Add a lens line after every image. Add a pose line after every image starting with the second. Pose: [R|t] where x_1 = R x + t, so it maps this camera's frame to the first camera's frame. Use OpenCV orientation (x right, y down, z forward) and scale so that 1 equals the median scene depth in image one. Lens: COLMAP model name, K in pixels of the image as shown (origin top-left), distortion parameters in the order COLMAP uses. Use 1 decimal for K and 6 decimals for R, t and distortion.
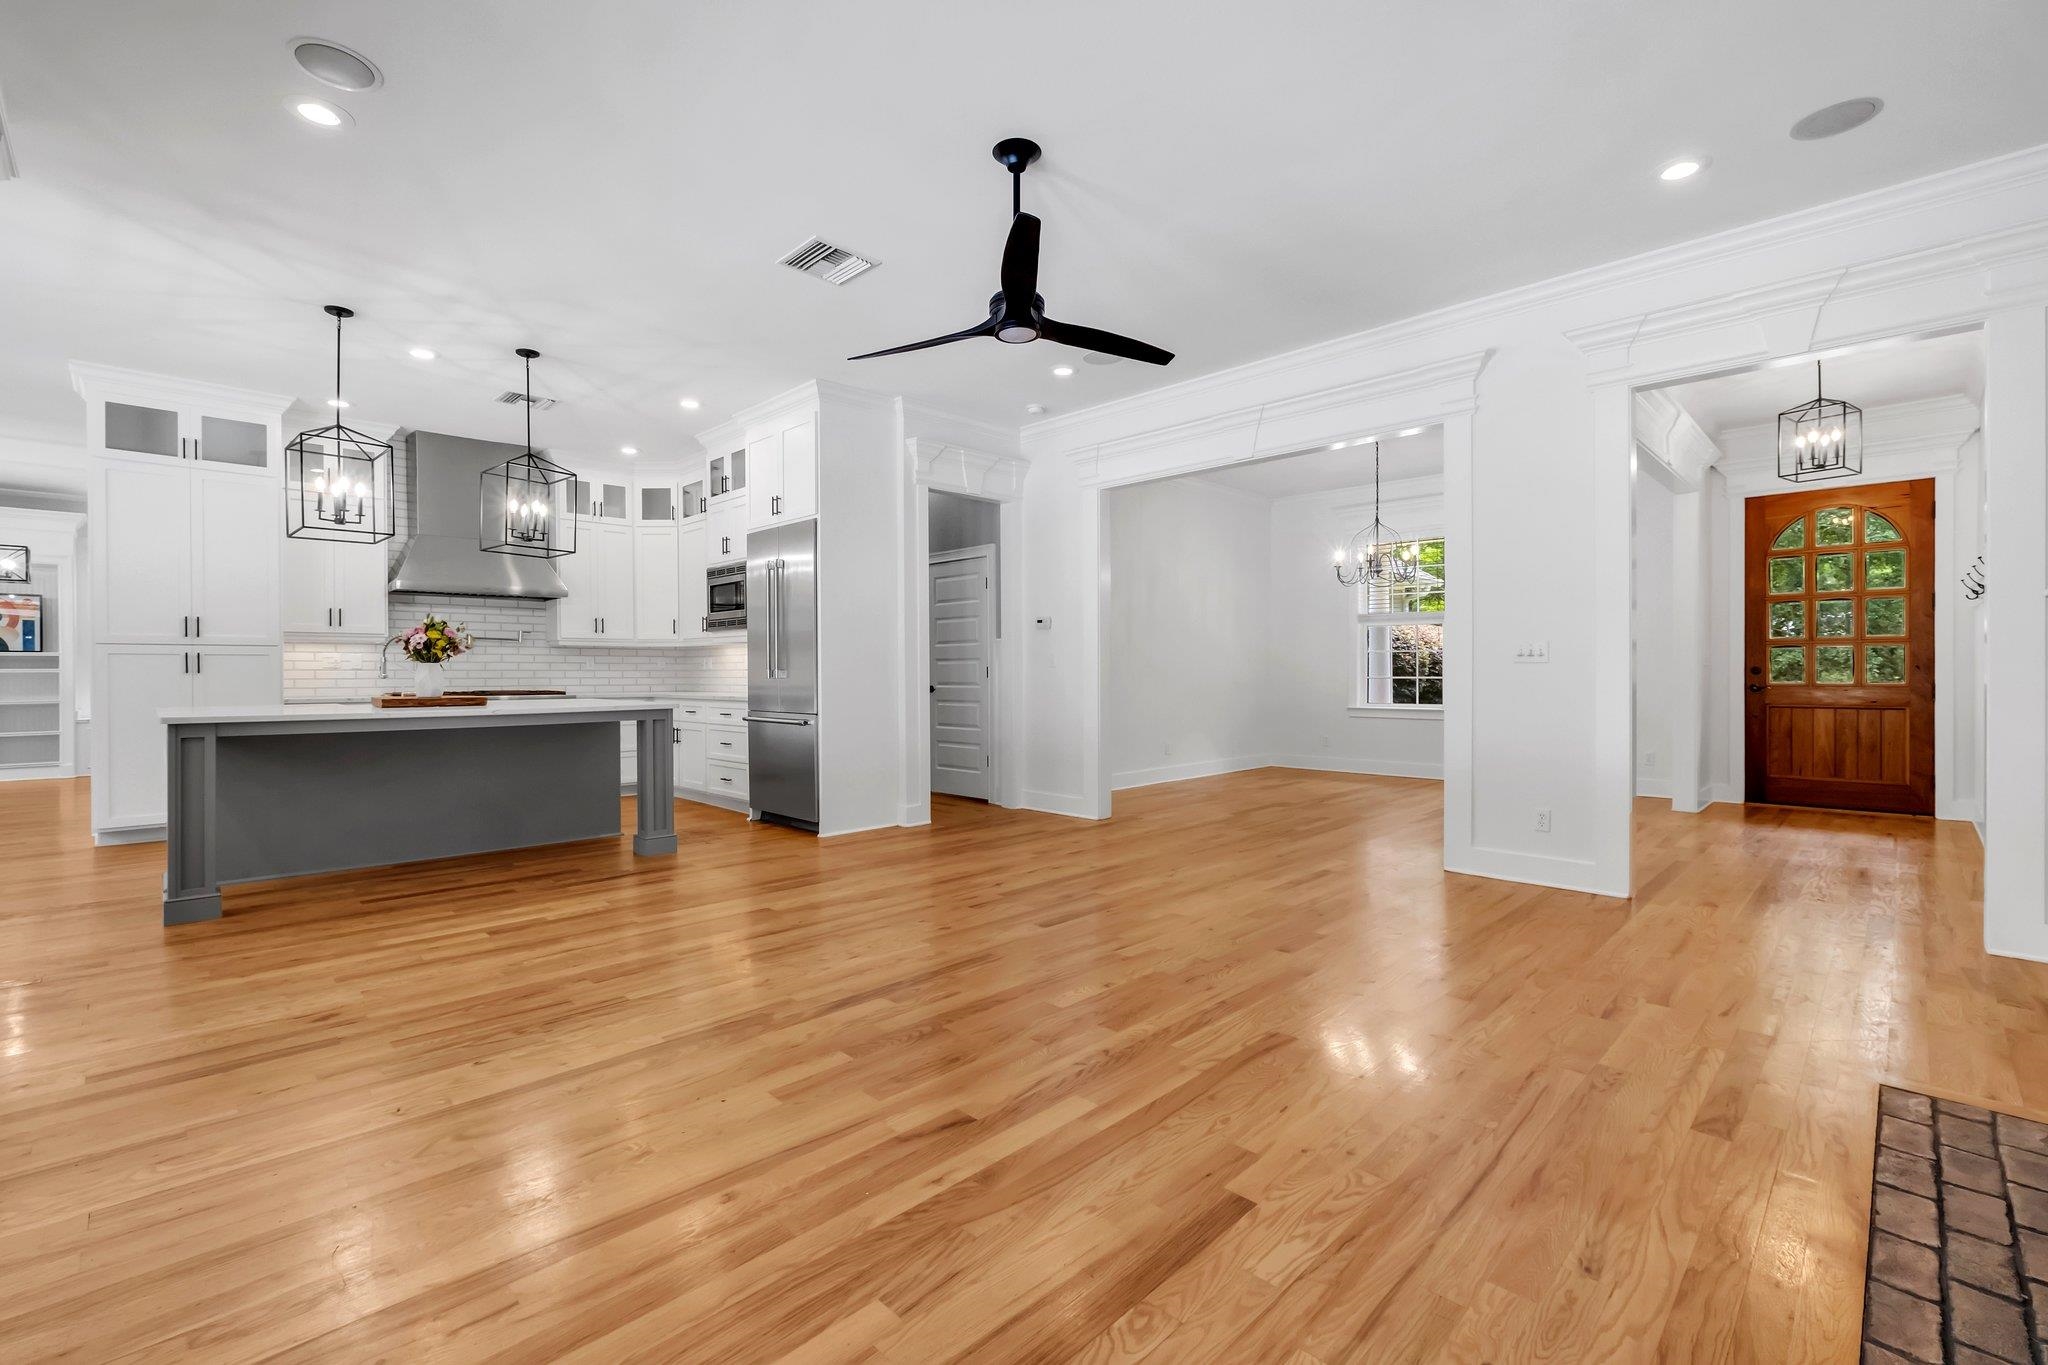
lens RADIAL K [[895.1, 0, 1019.2], [0, 895.1, 677.7], [0, 0, 1]] dist [-0.004540, -0.000650]
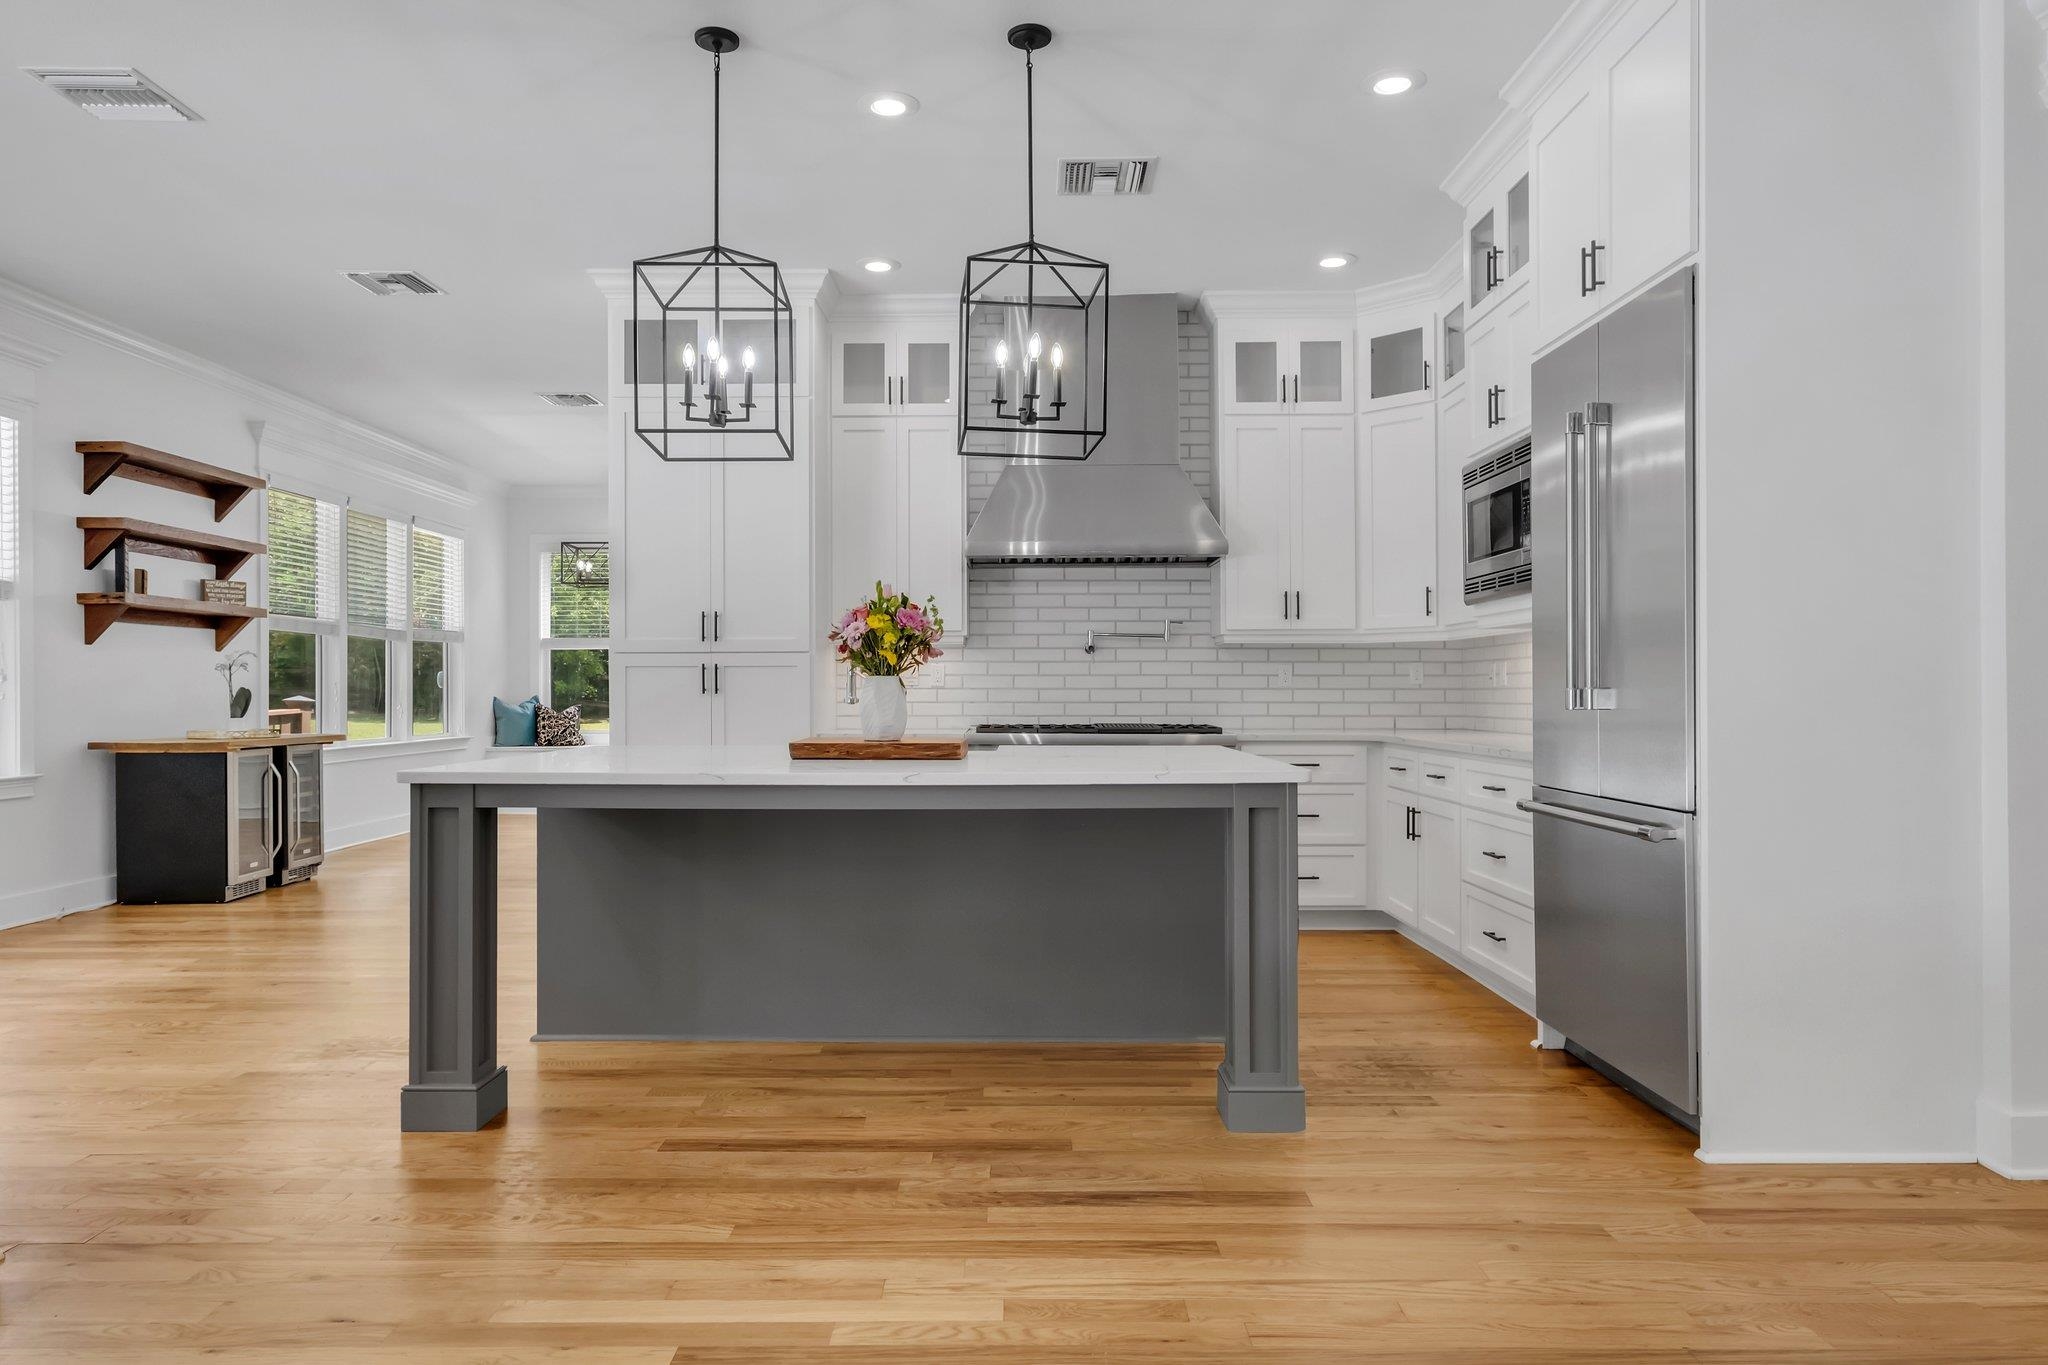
lens RADIAL K [[1275.7, 0, 1011.6], [0, 1275.7, 682.9], [0, 0, 1]] dist [-0.015412, 0.005610]
pose [[0.701576, -0.002226, -0.712591, -0.052273], [-0.005747, 0.999945, -0.008781, -0.004921], [0.712571, 0.010256, 0.701525, 0.413074]]
